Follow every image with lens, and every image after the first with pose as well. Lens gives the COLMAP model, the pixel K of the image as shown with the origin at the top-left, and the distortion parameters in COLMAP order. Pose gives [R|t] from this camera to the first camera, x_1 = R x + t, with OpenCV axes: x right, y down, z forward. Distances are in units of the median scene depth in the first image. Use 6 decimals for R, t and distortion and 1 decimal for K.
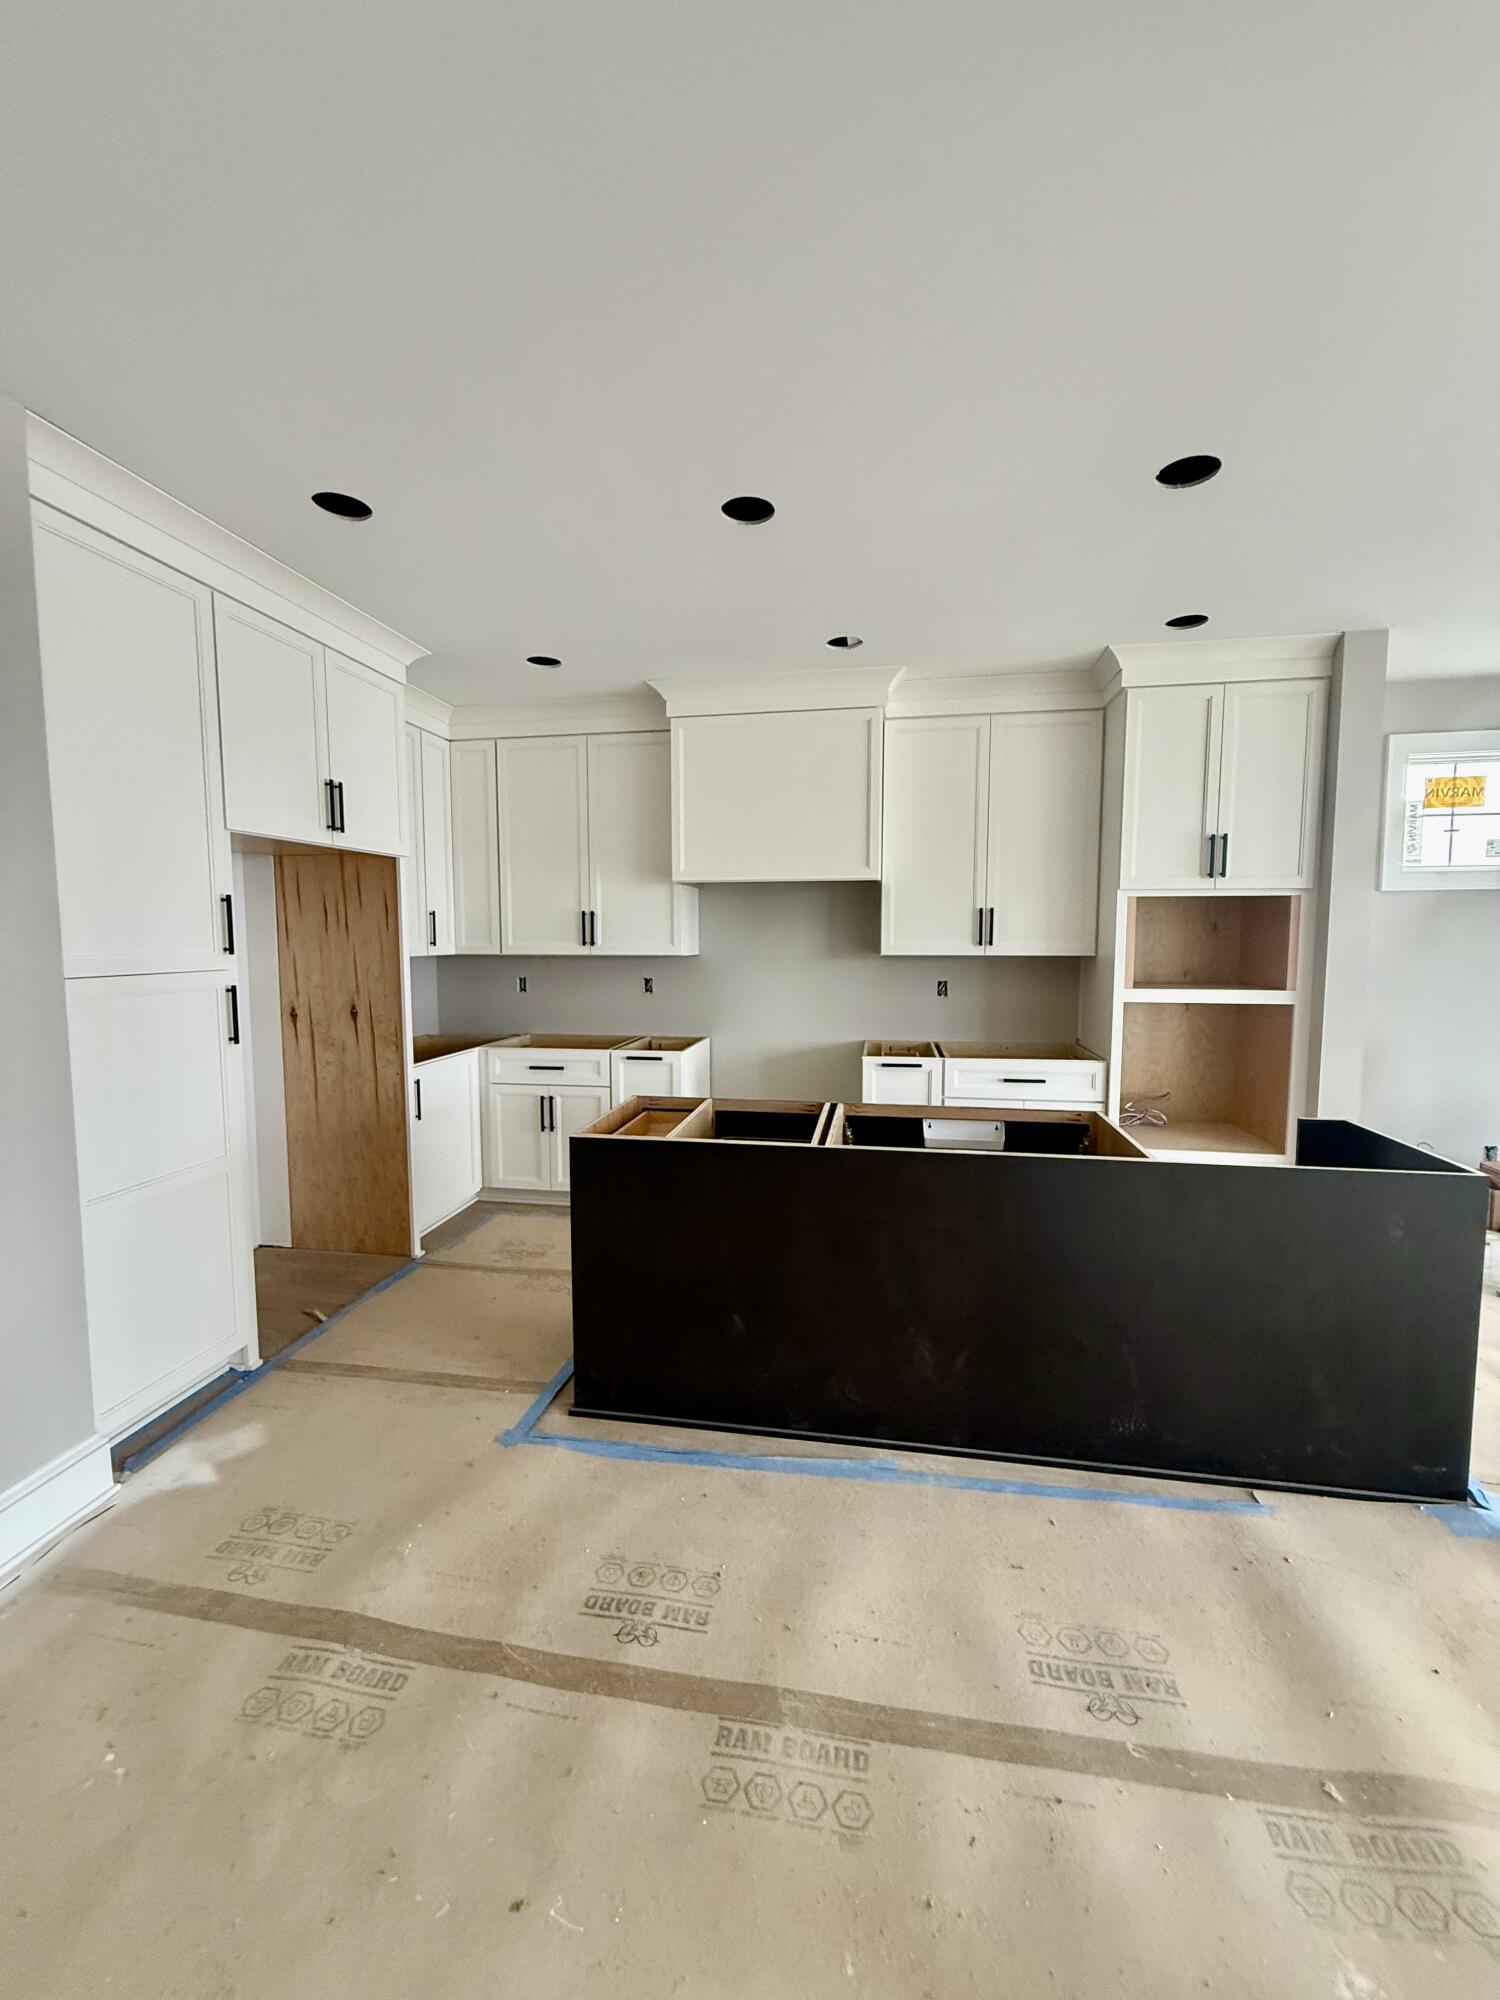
lens RADIAL K [[798.9, 0, 754.4], [0, 798.9, 999.5], [0, 0, 1]] dist [0.002514, 0.000200]
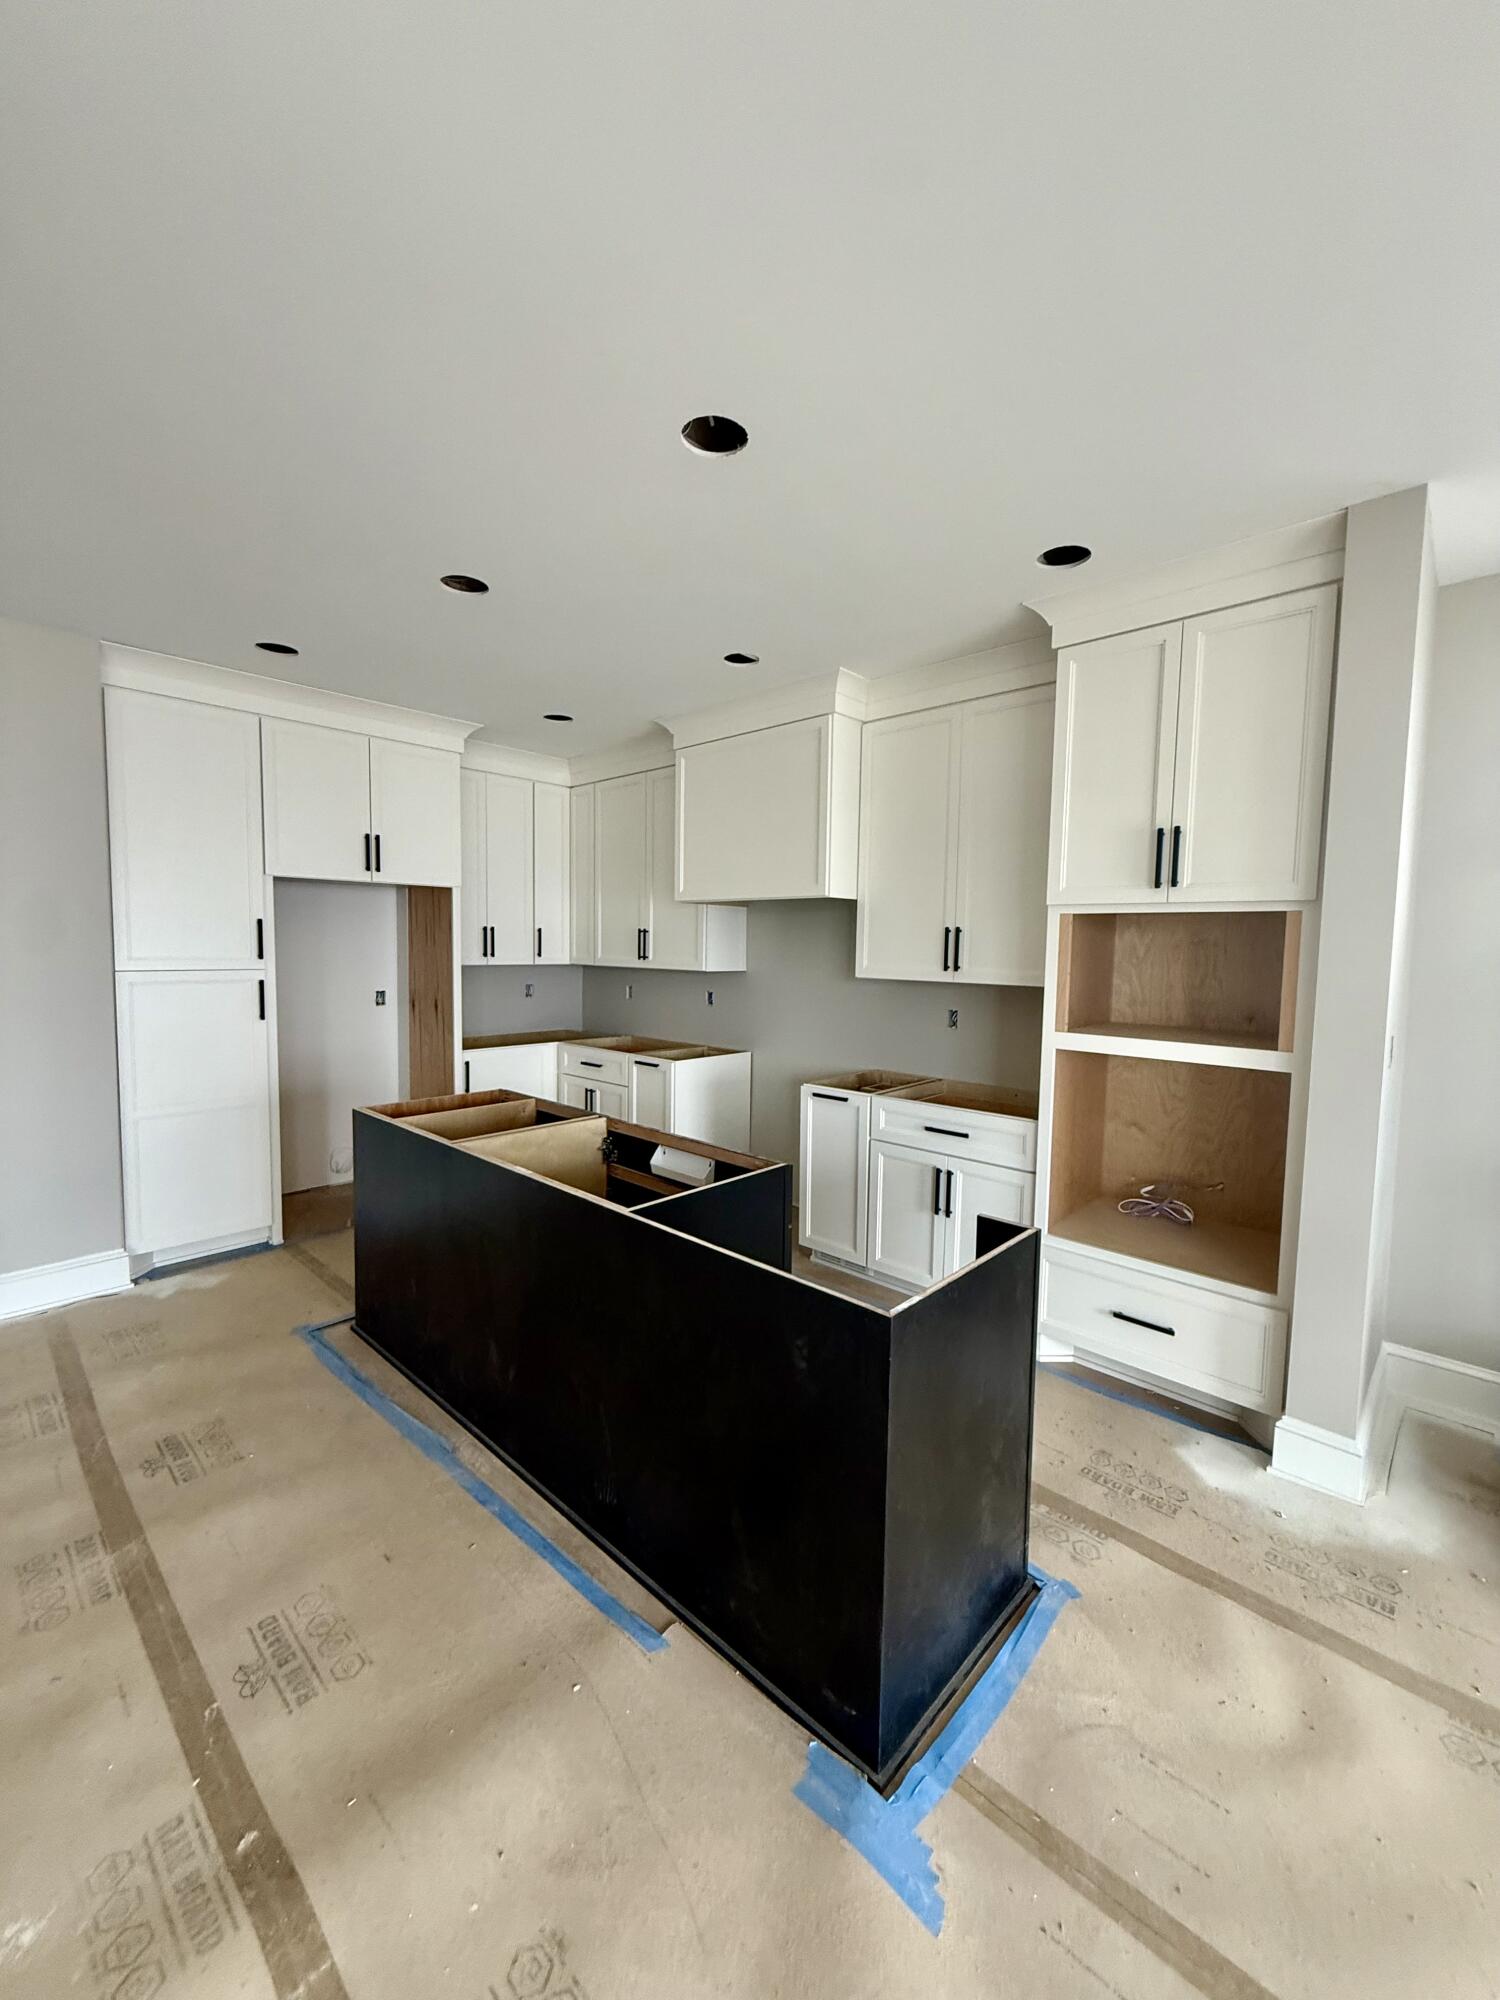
lens RADIAL K [[798.9, 0, 754.2], [0, 798.9, 1002.8], [0, 0, 1]] dist [0.002514, 0.000200]
pose [[0.834044, 0.054599, -0.548990, 0.665672], [-0.061414, 0.998095, 0.005963, -0.029181], [0.548269, 0.028742, 0.835808, 0.190563]]
